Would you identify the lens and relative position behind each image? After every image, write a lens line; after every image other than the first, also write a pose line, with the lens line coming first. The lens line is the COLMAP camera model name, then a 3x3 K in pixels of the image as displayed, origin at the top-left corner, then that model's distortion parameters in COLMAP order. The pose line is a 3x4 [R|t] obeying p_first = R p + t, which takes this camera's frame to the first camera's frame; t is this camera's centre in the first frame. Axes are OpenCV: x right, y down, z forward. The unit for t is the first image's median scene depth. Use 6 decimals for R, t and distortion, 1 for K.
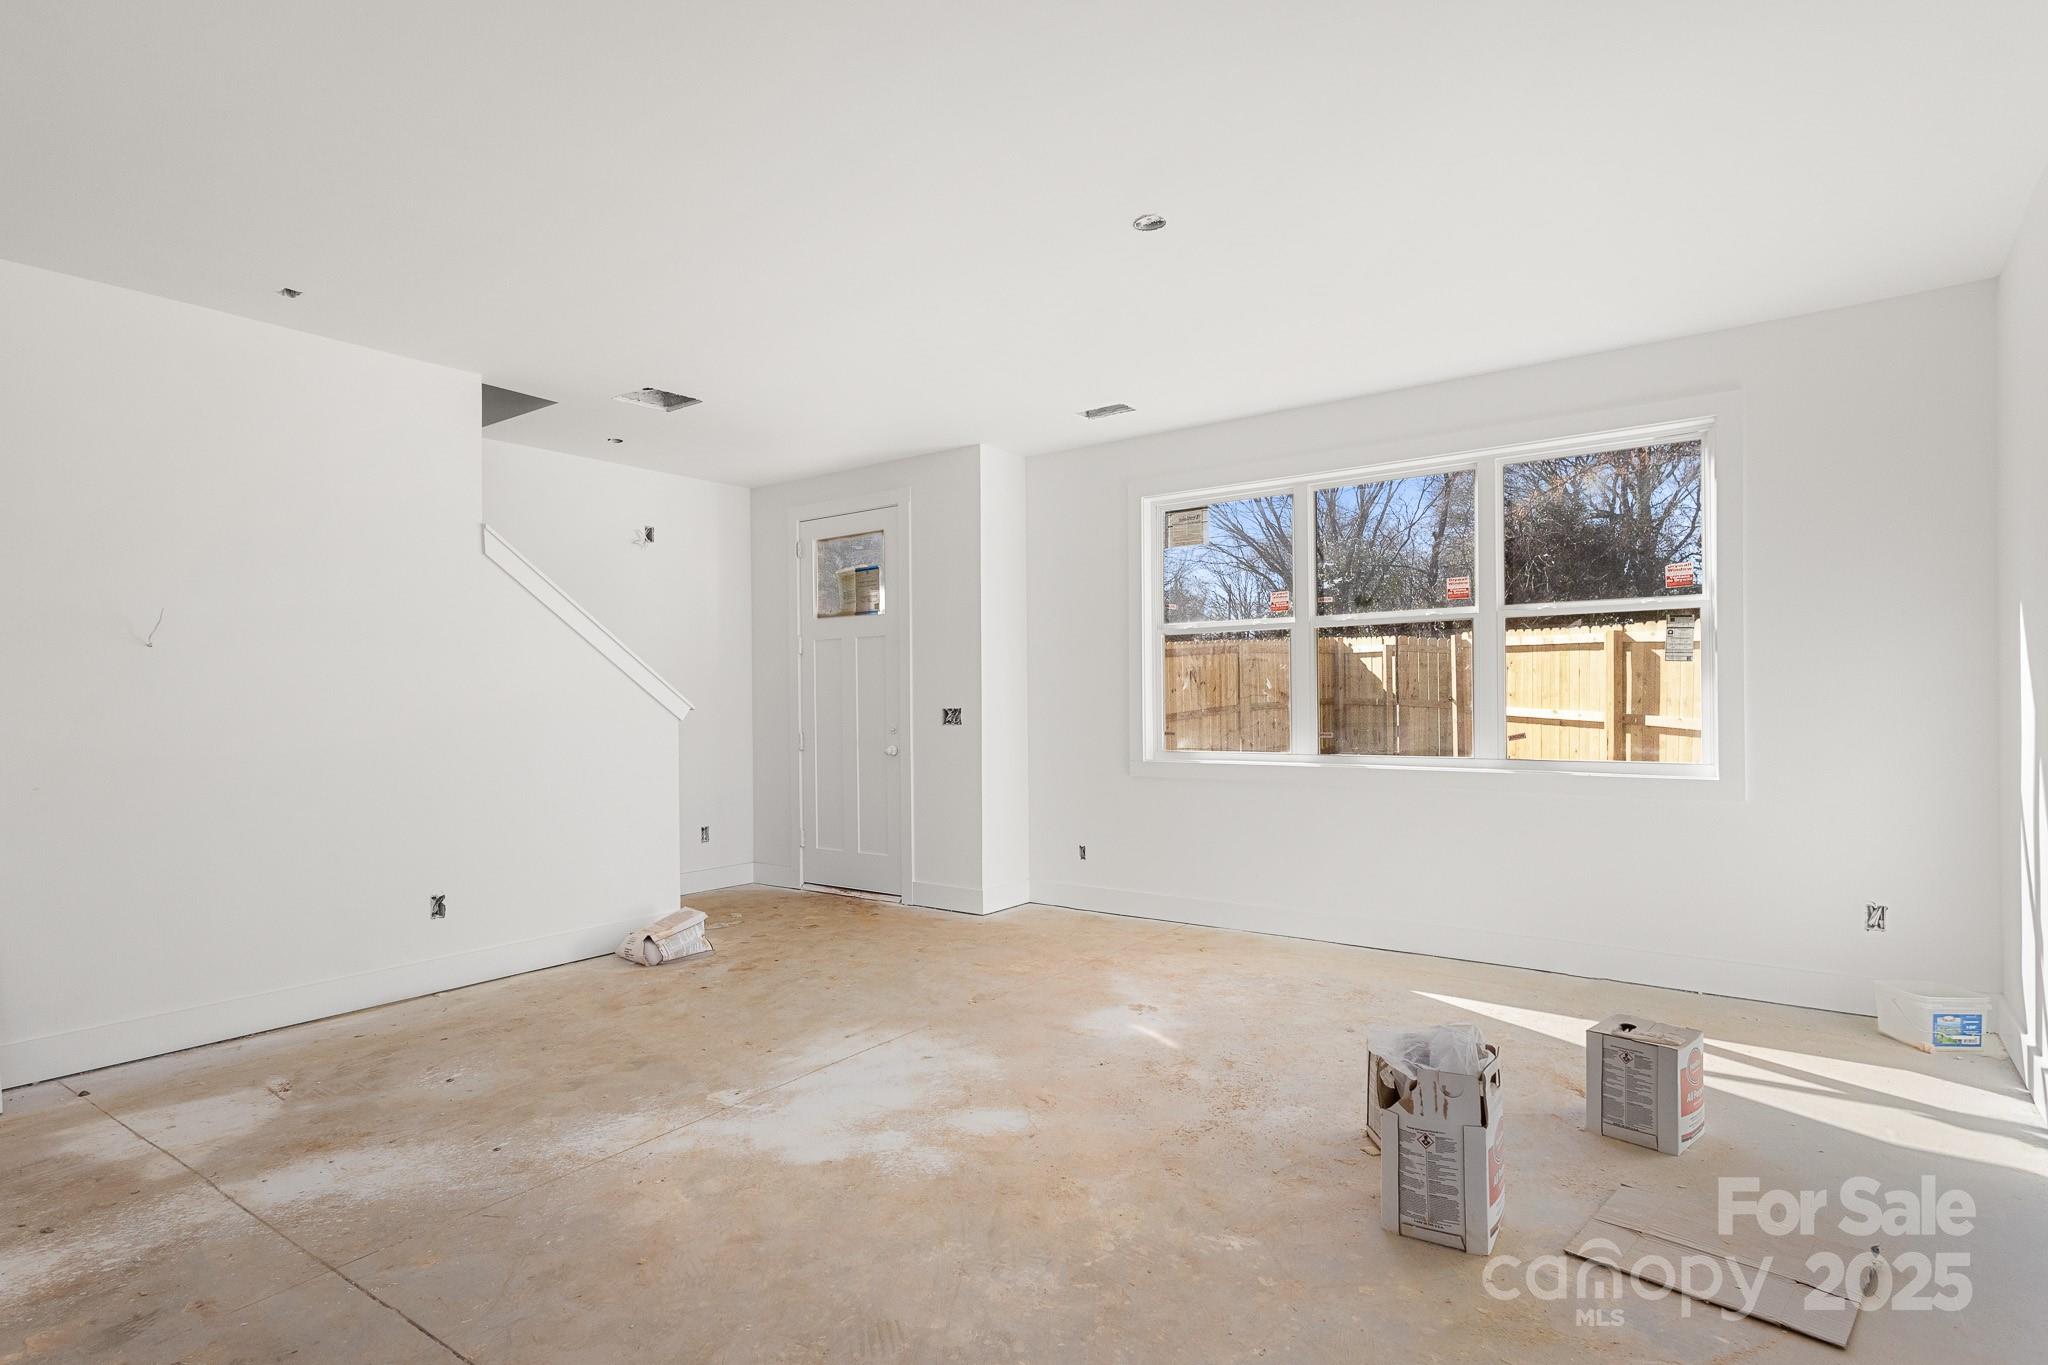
lens RADIAL K [[1049.8, 0, 1022.5], [0, 1049.8, 697.9], [0, 0, 1]] dist [0.021168, -0.001240]
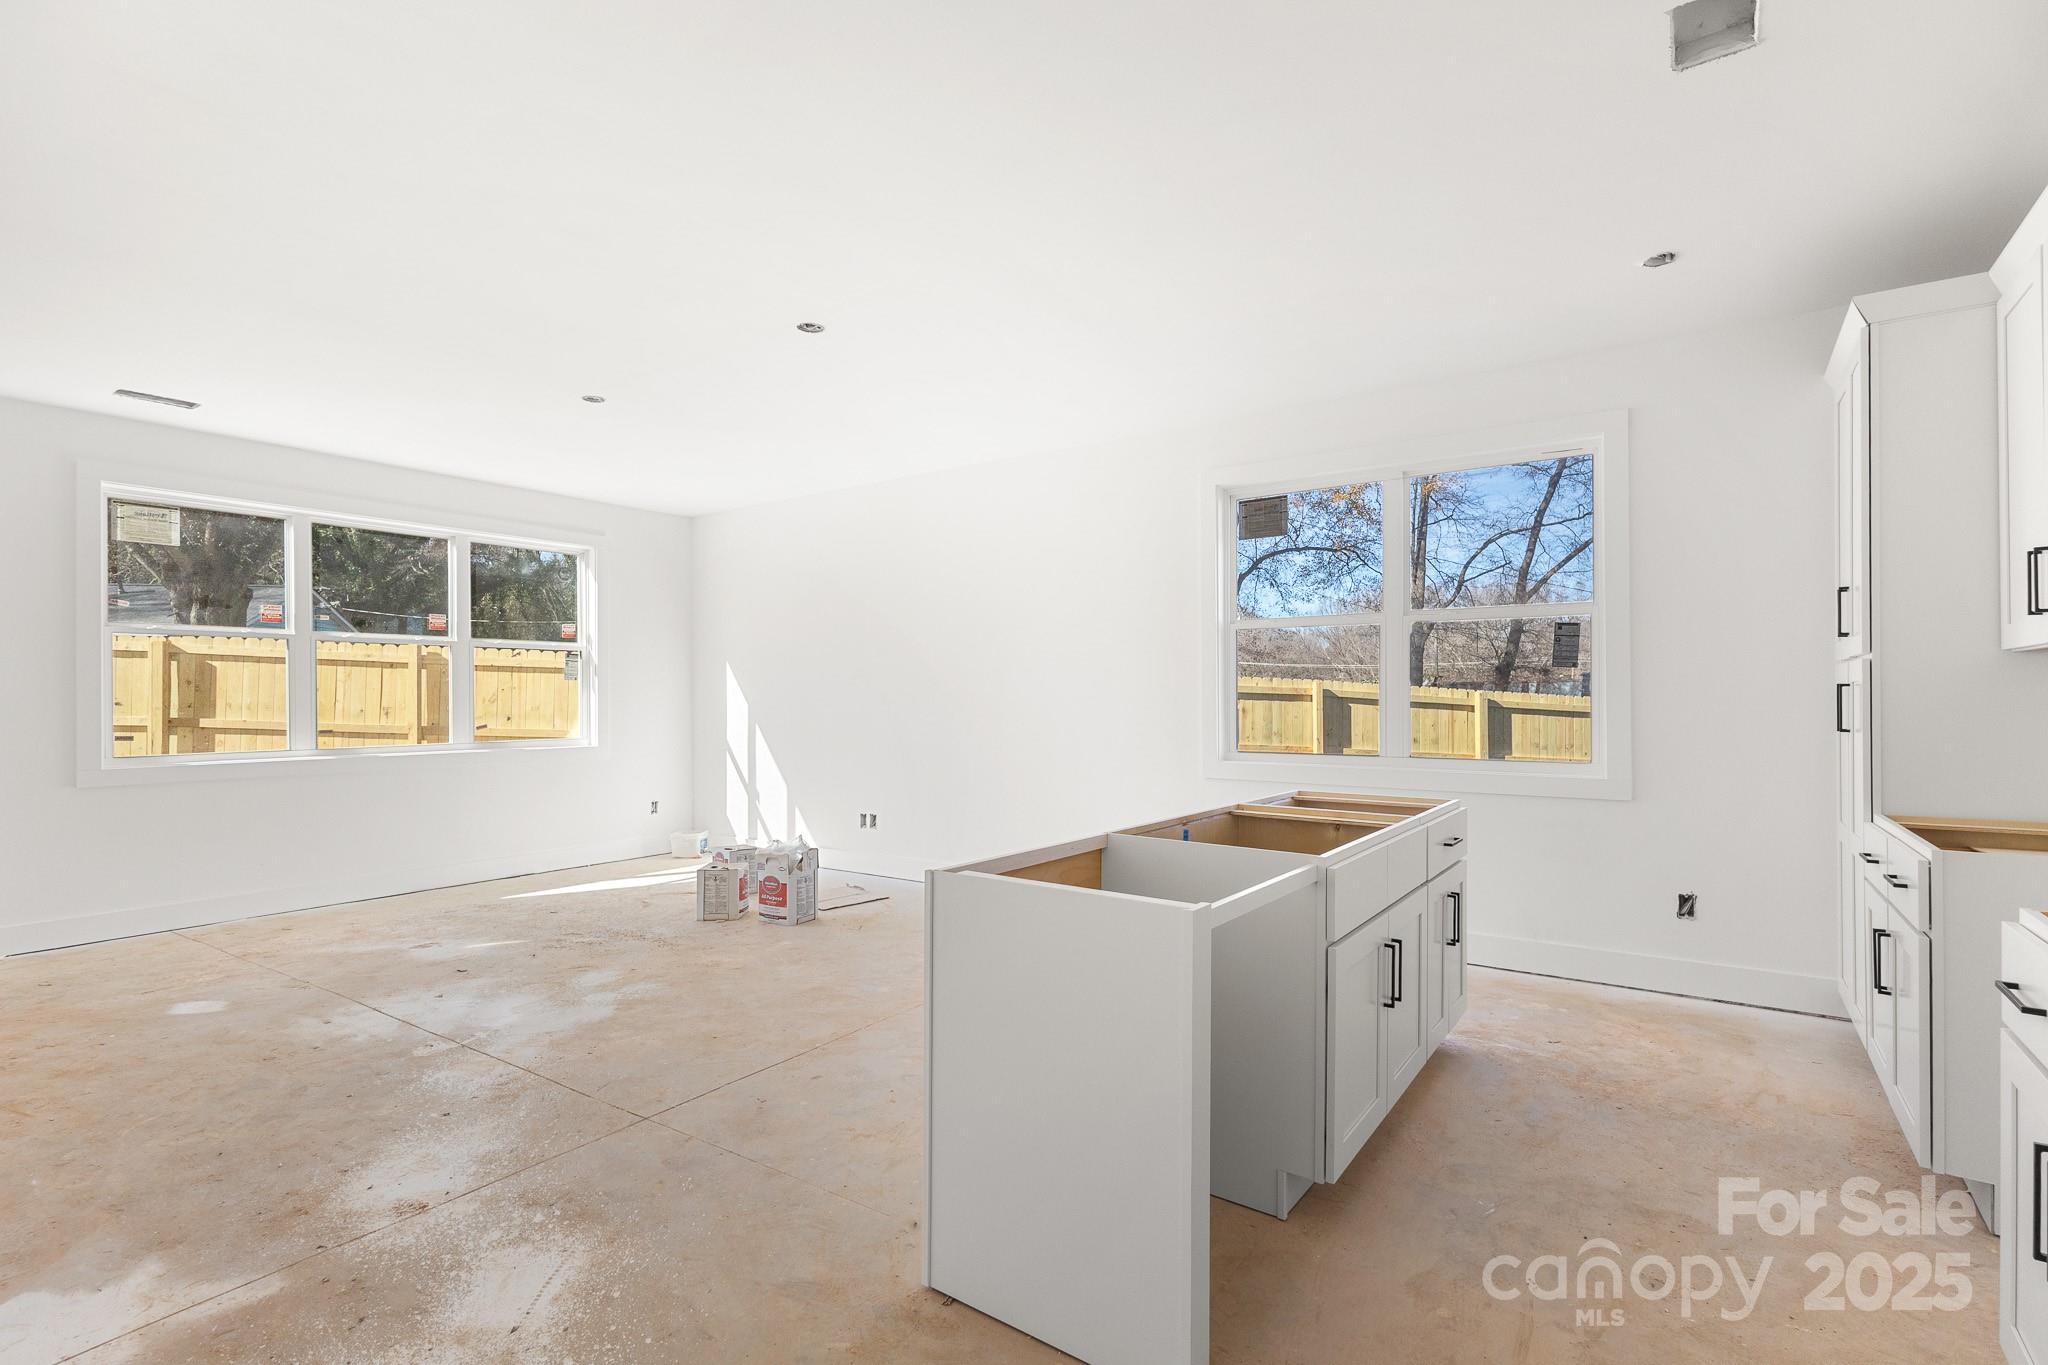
lens RADIAL K [[954.3, 0, 1017.1], [0, 954.3, 684.6], [0, 0, 1]] dist [0.007239, -0.000175]
pose [[-0.010942, 0.022255, 0.999692, -0.875839], [0.001537, 0.999751, -0.022239, 0.008349], [-0.999939, 0.001293, -0.010973, 0.256451]]
